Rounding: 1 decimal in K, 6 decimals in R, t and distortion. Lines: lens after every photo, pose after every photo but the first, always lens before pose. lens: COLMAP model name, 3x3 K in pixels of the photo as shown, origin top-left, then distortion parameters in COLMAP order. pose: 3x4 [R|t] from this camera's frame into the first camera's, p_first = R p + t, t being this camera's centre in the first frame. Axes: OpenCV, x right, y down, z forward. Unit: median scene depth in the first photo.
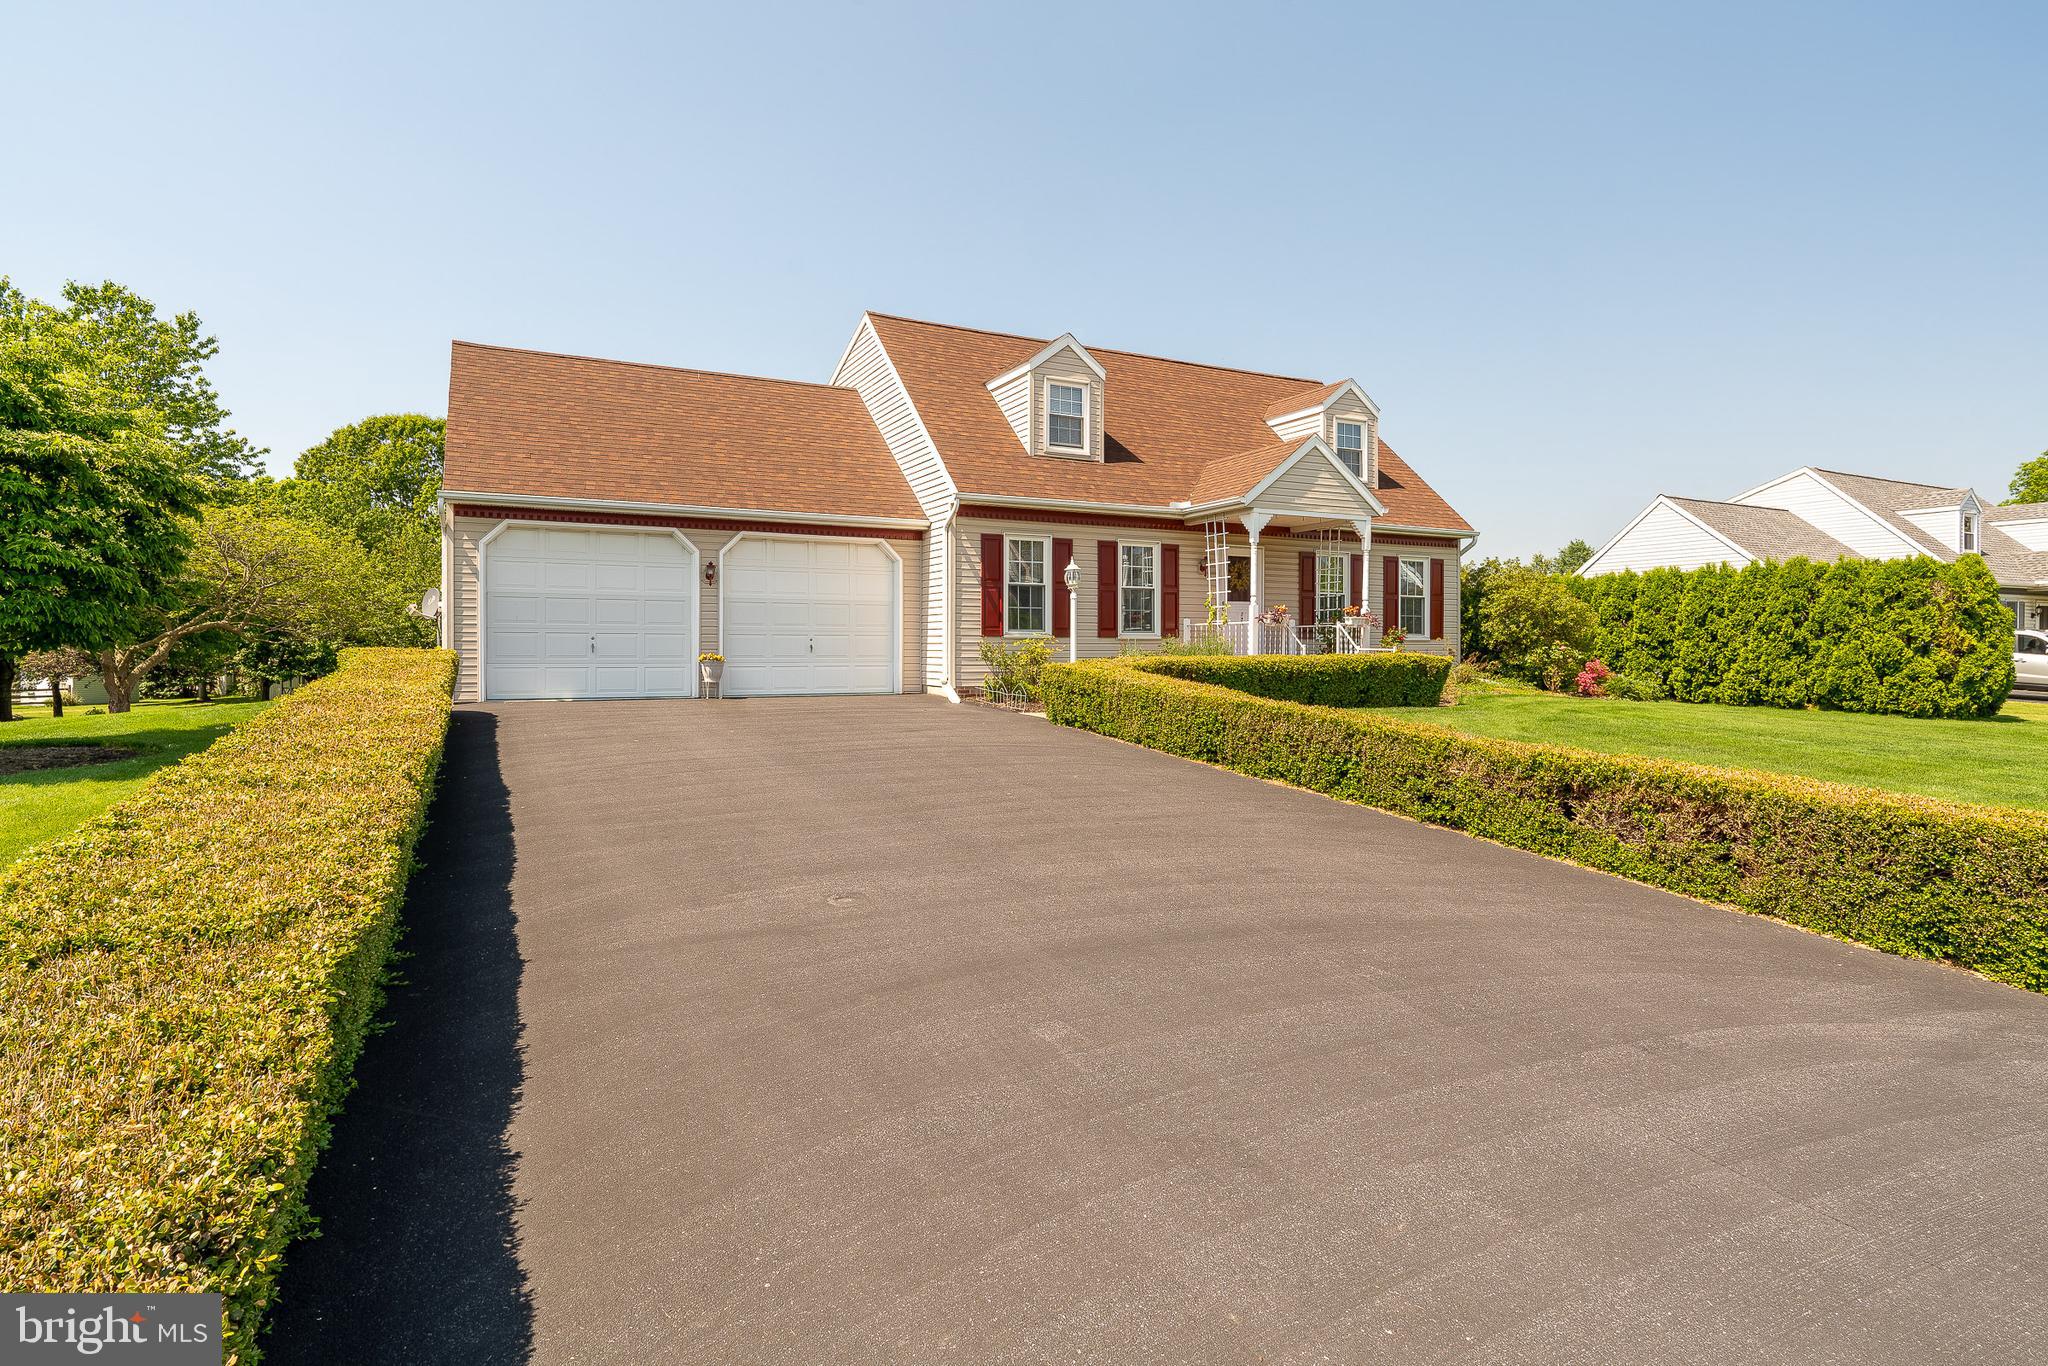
lens RADIAL K [[1051.7, 0, 1019.7], [0, 1051.7, 653.2], [0, 0, 1]] dist [-0.001134, 0.002862]
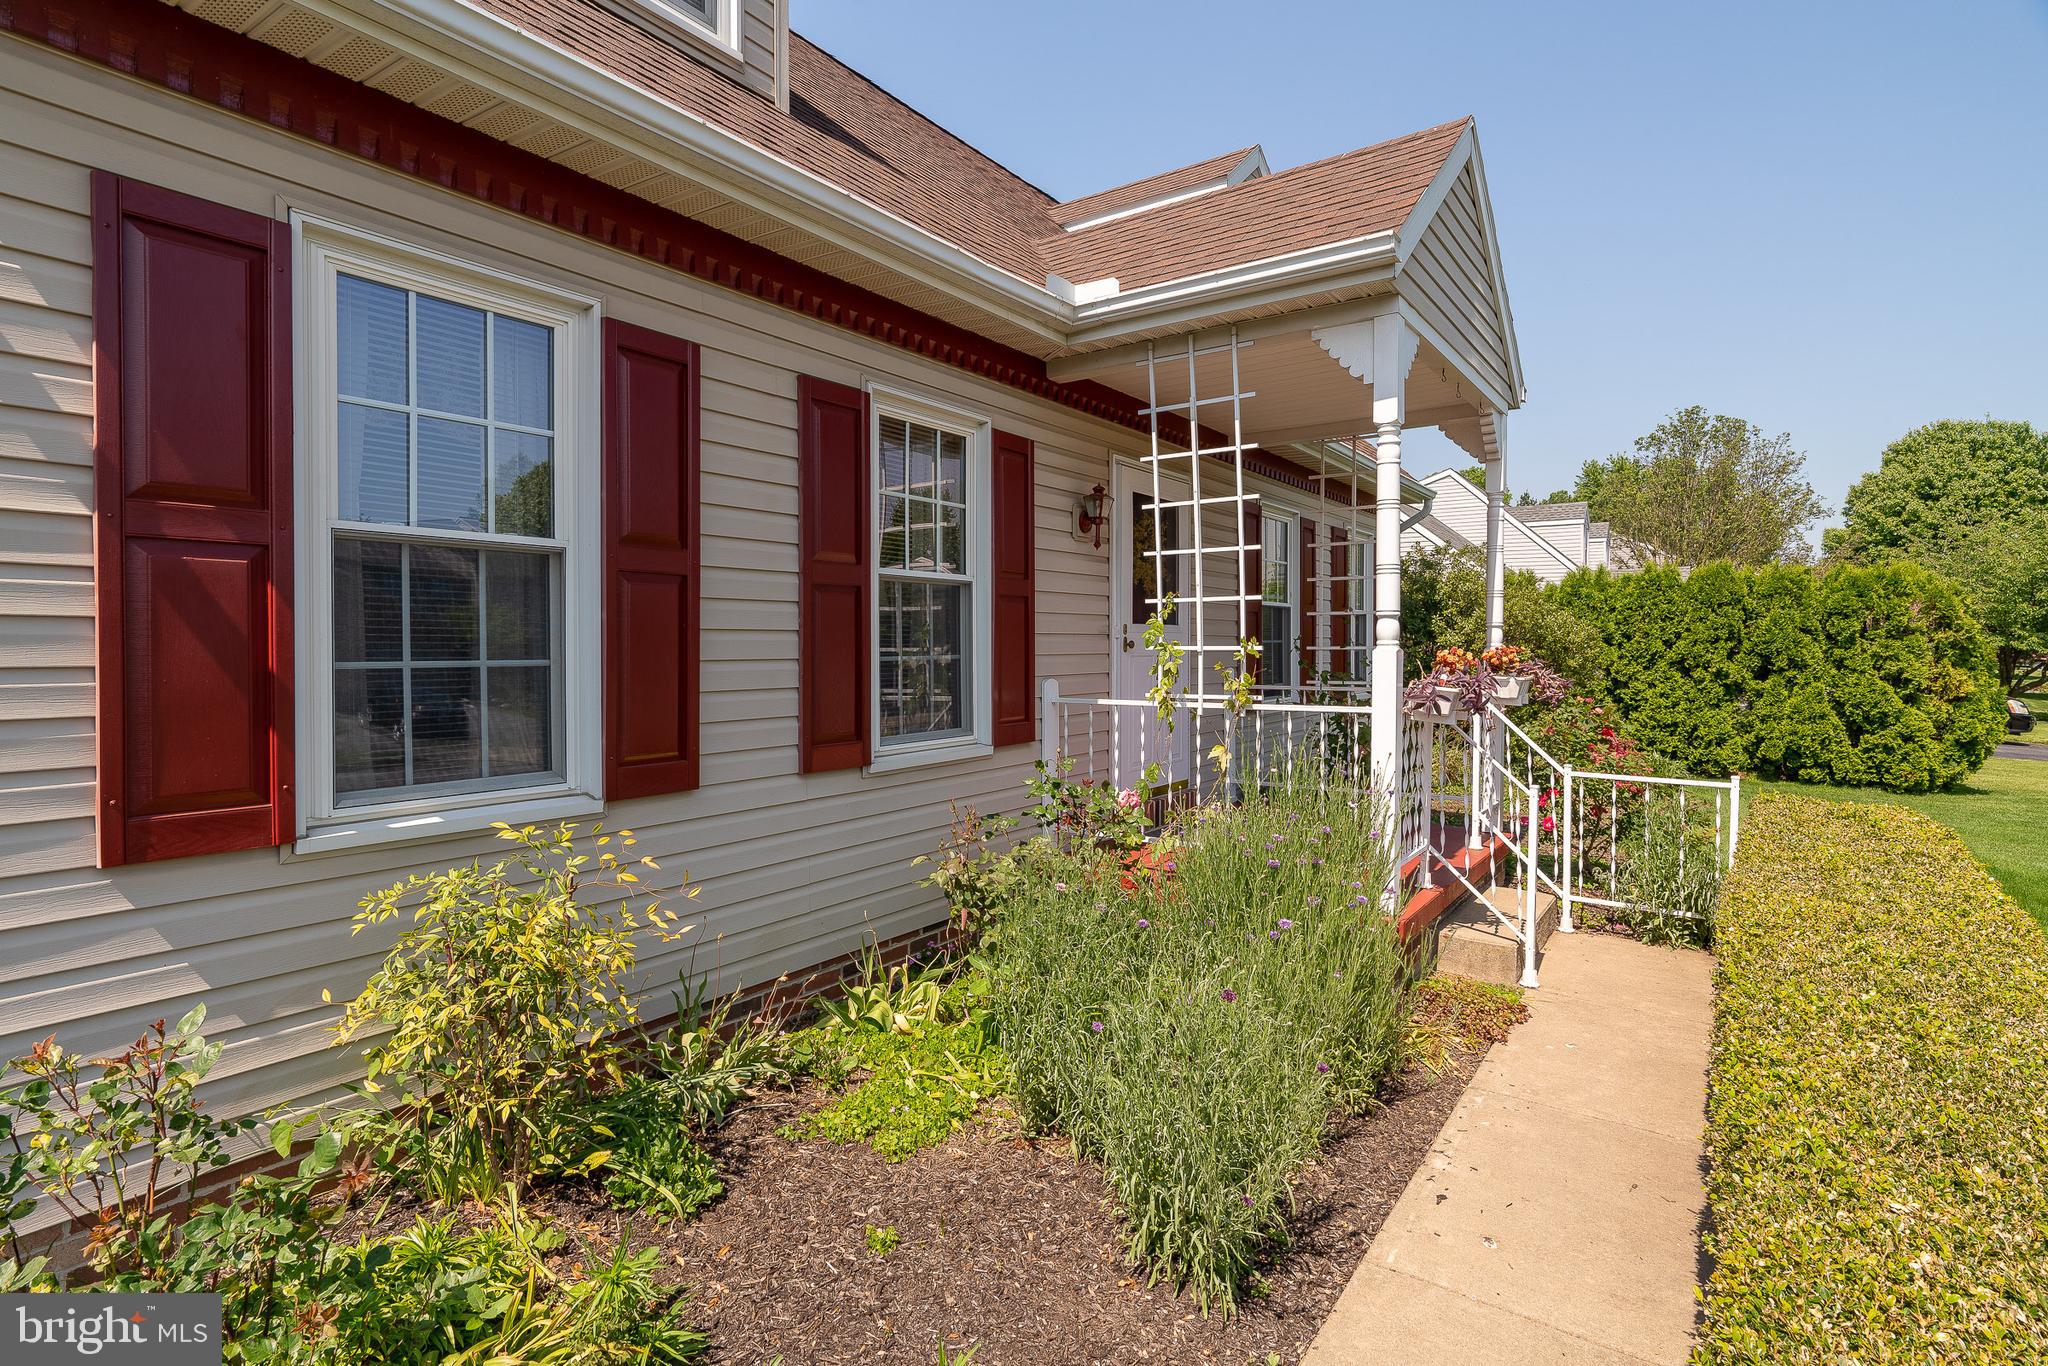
lens RADIAL K [[1002.1, 0, 1004.9], [0, 1002.1, 651.3], [0, 0, 1]] dist [-0.006896, 0.000349]
pose [[0.893722, -0.004315, 0.448601, 0.012508], [0.002664, 0.999987, 0.004310, -0.042815], [-0.448614, -0.002657, 0.893722, 0.742607]]
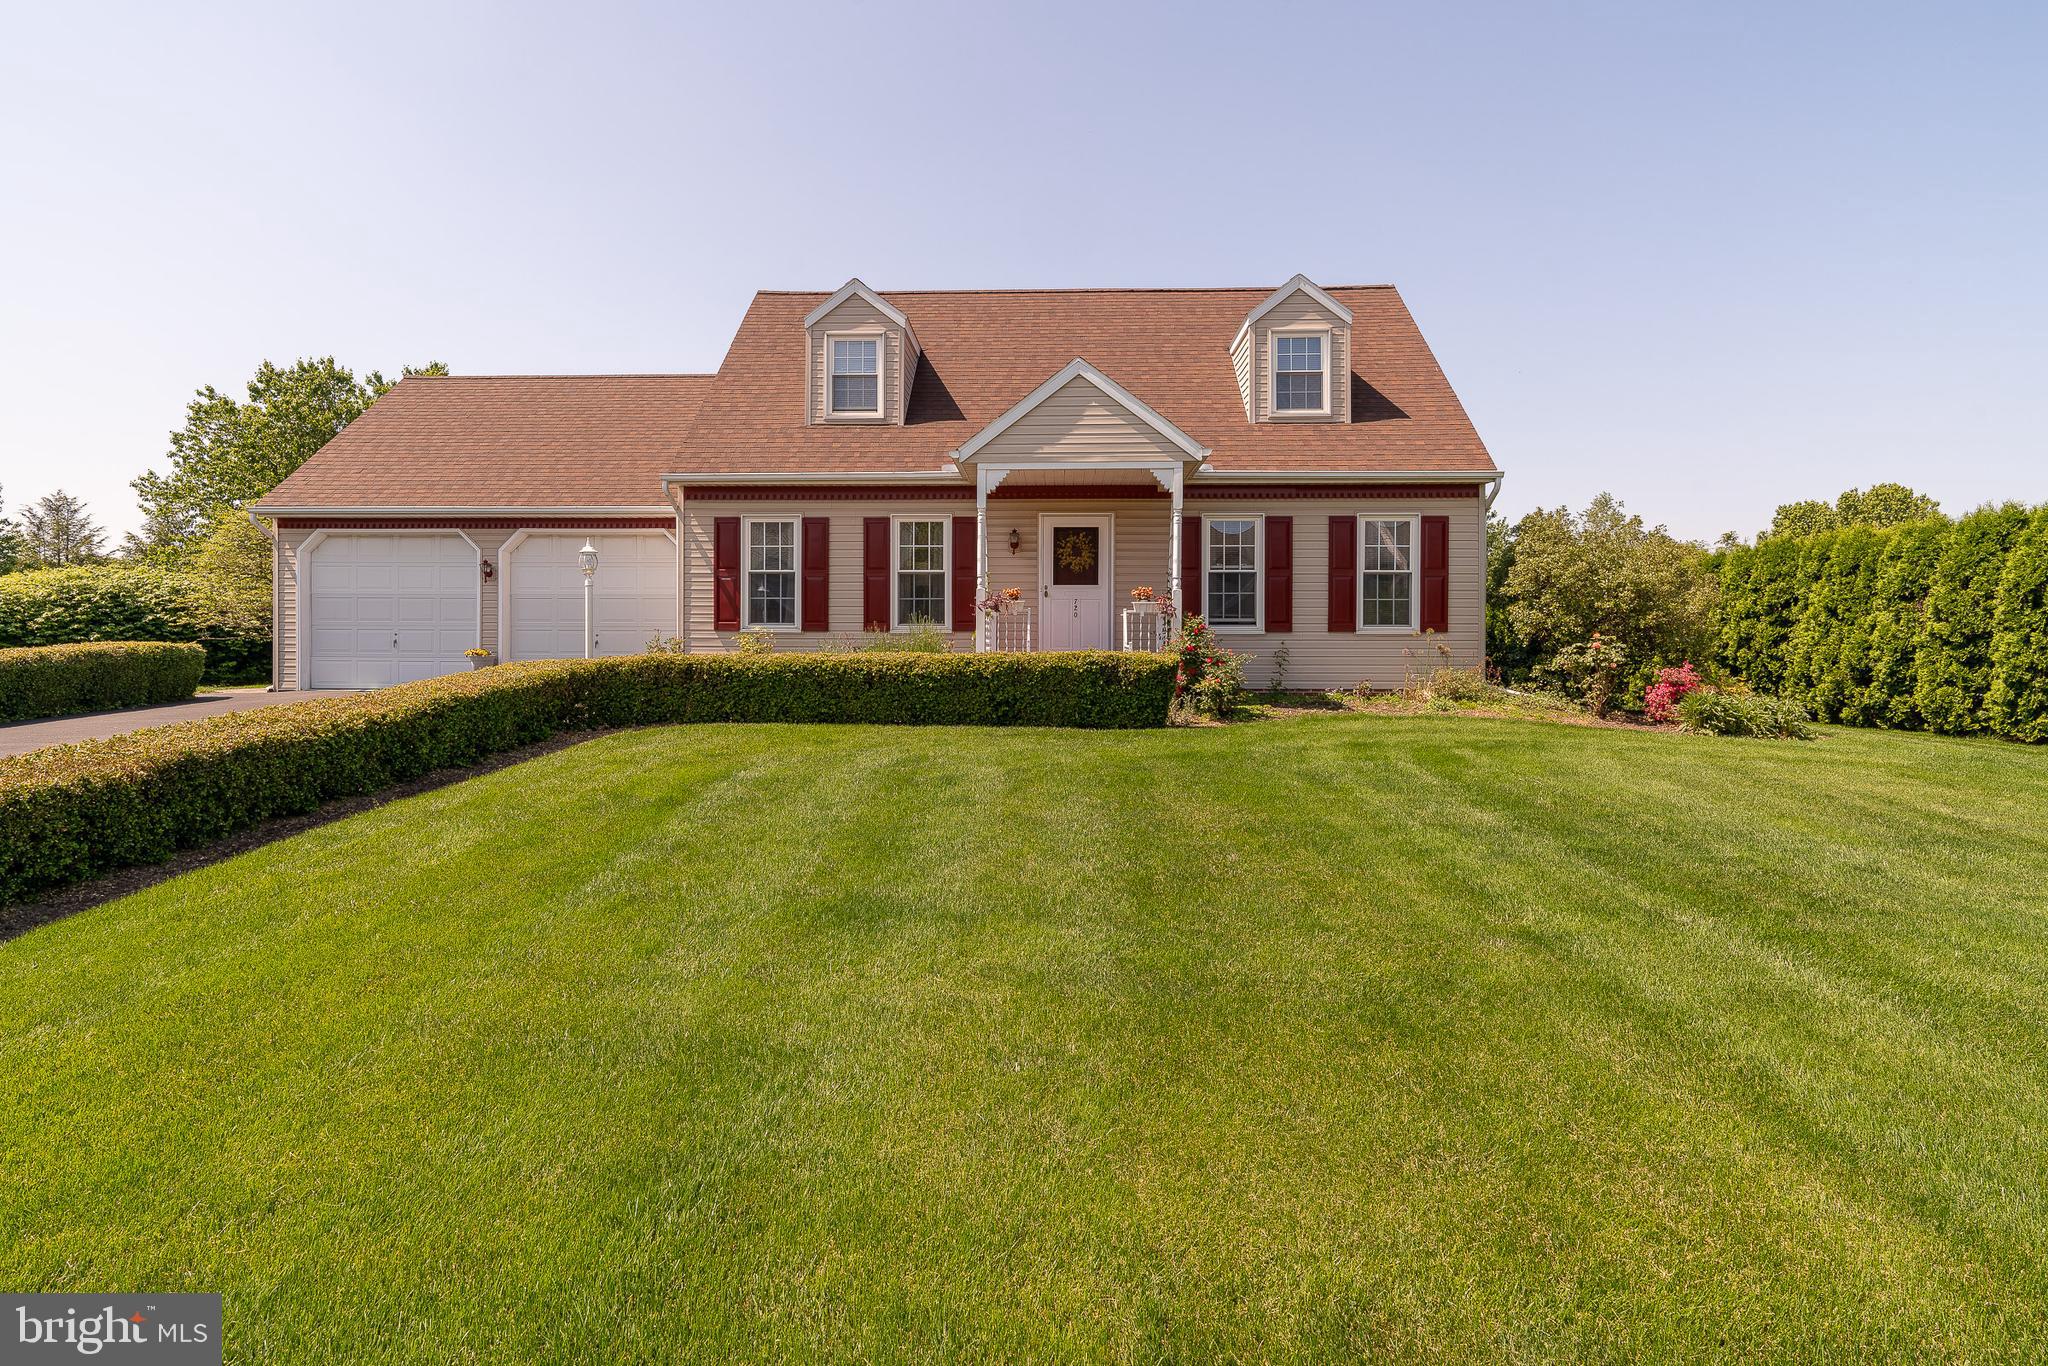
lens RADIAL K [[1051.7, 0, 1017.6], [0, 1051.7, 652.7], [0, 0, 1]] dist [-0.001134, 0.002862]
pose [[0.871620, 0.005367, -0.490153, 0.575517], [-0.004115, 0.999985, 0.003632, -0.001556], [0.490165, -0.001148, 0.871629, 0.307884]]
